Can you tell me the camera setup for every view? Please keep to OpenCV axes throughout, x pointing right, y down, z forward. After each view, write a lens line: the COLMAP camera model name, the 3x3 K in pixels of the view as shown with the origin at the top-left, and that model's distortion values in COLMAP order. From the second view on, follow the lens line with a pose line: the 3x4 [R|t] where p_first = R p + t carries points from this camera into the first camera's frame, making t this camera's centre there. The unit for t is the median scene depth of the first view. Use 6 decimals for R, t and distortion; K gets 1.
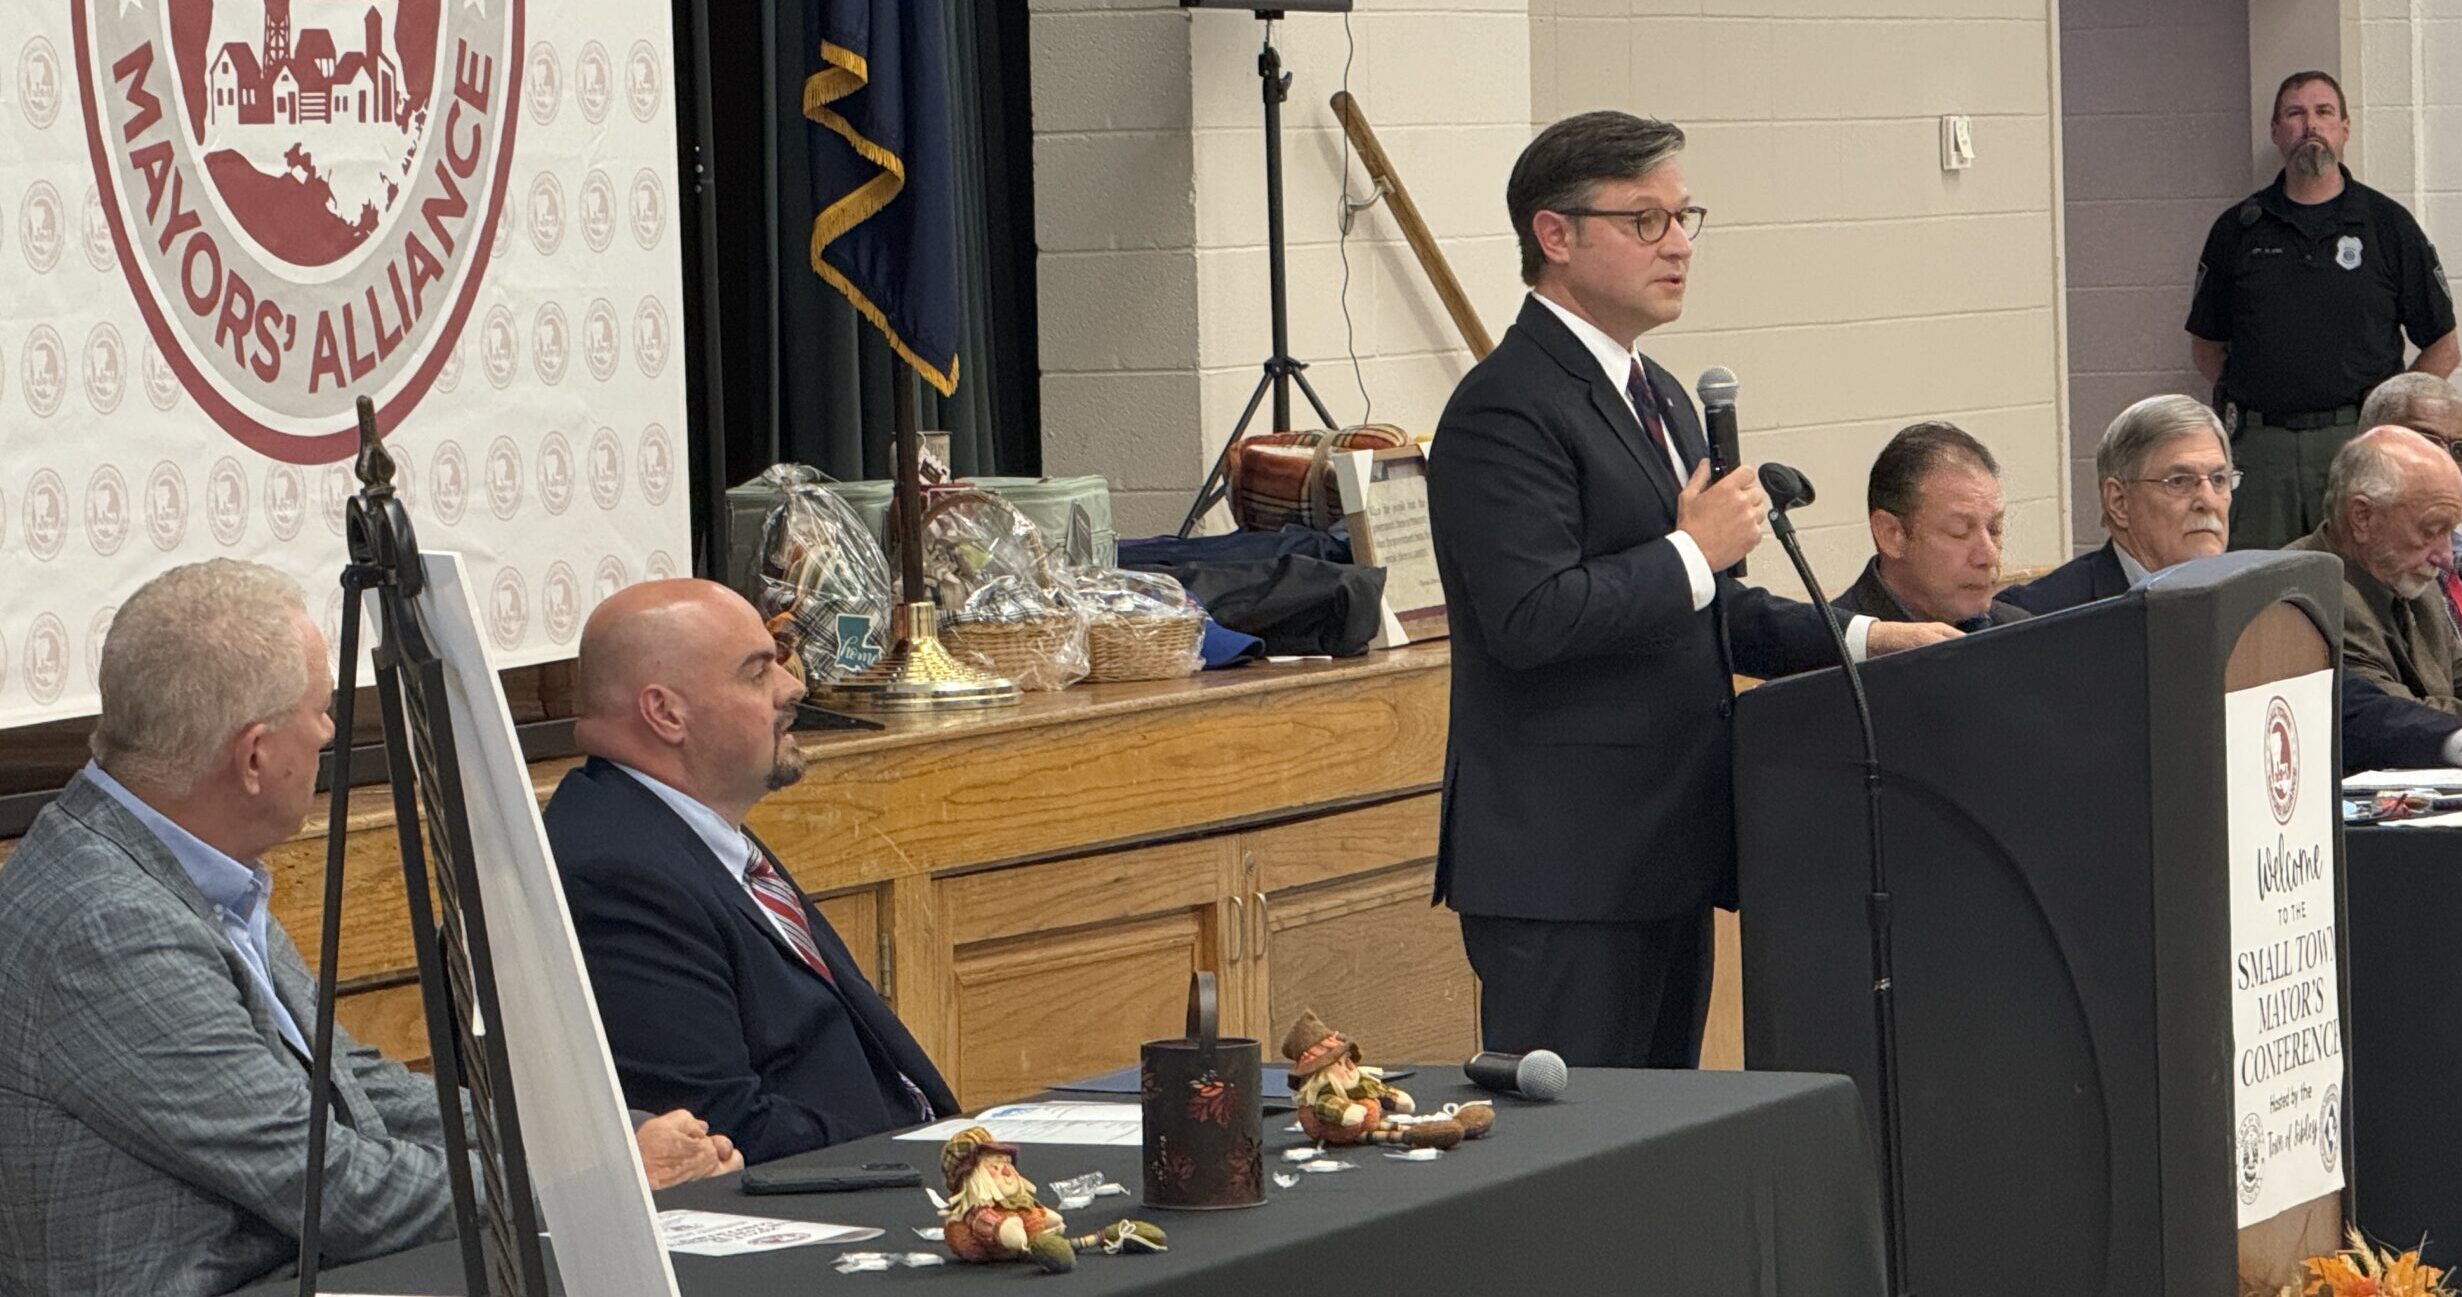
lens RADIAL K [[9926.0, 0, 1230.6], [0, 9926.0, 647.8], [0, 0, 1]] dist [-0.245225, 0.000000]
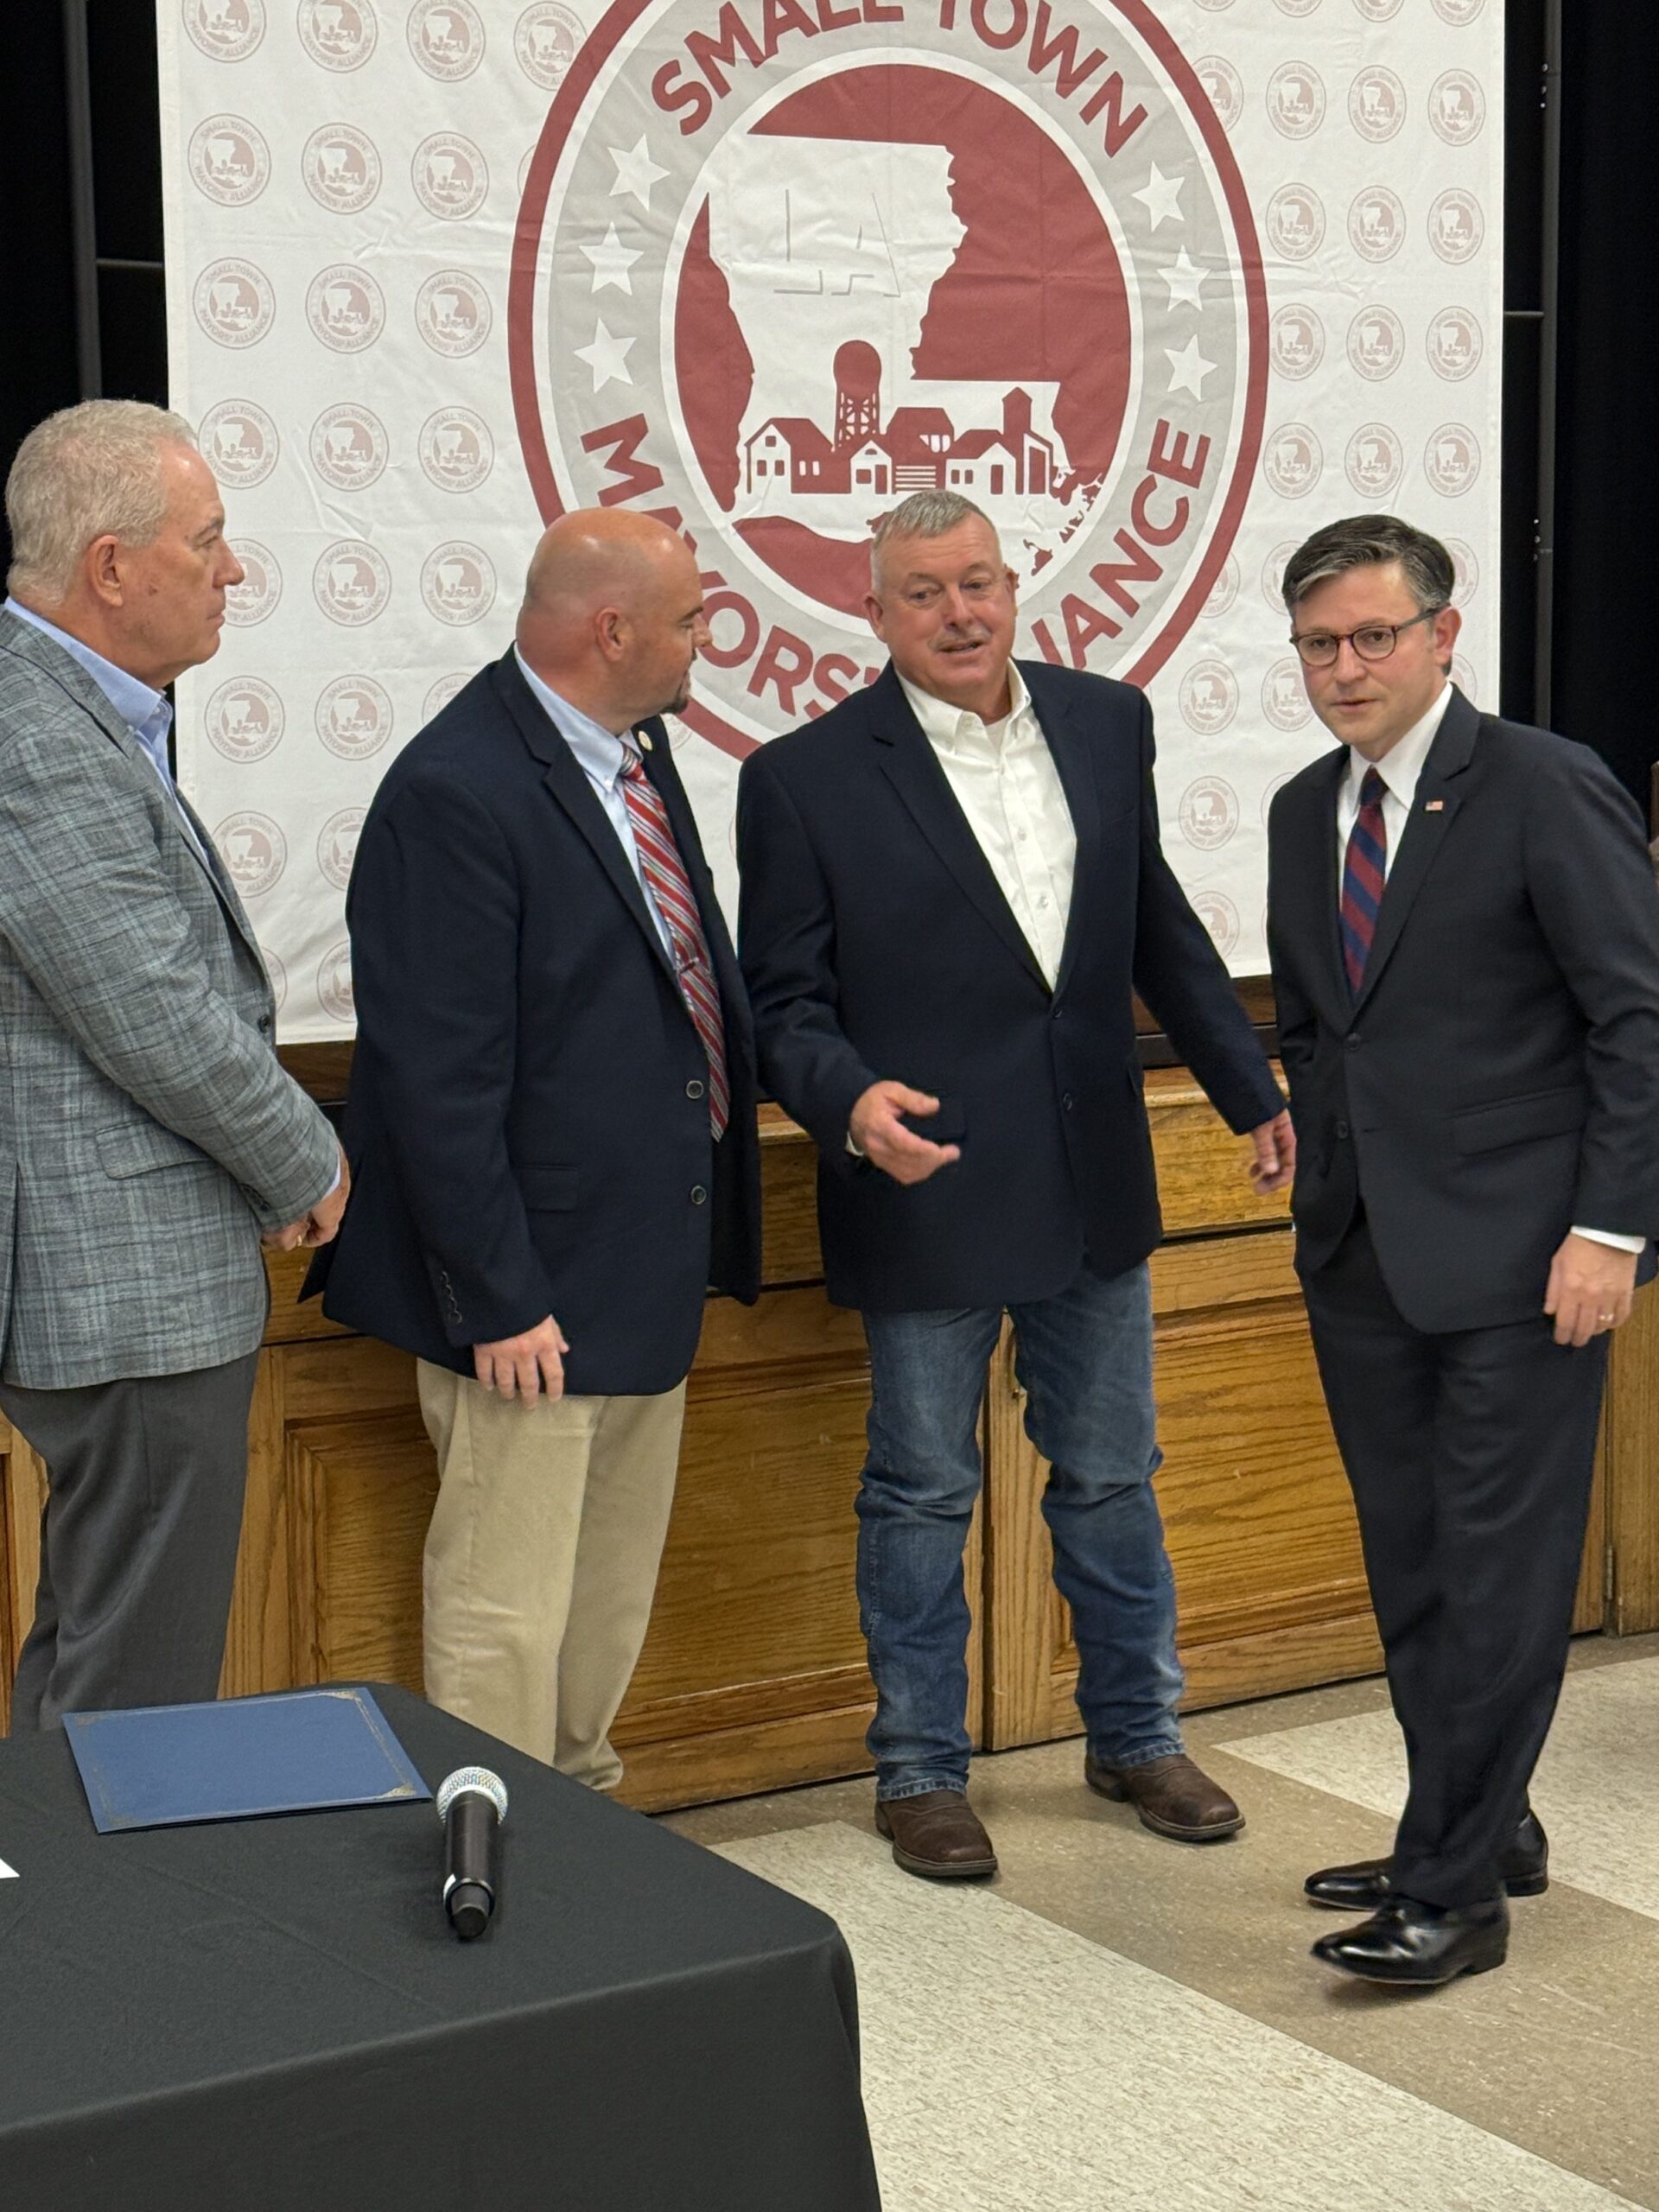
lens RADIAL K [[3706.1, 0, 828.3], [0, 3706.1, 1108.4], [0, 0, 1]] dist [0.132619, 0.000000]
pose [[0.787551, 0.112641, -0.605867, 0.160688], [-0.045802, 0.991133, 0.124732, -0.036011], [0.614545, -0.070483, 0.785727, 0.656214]]
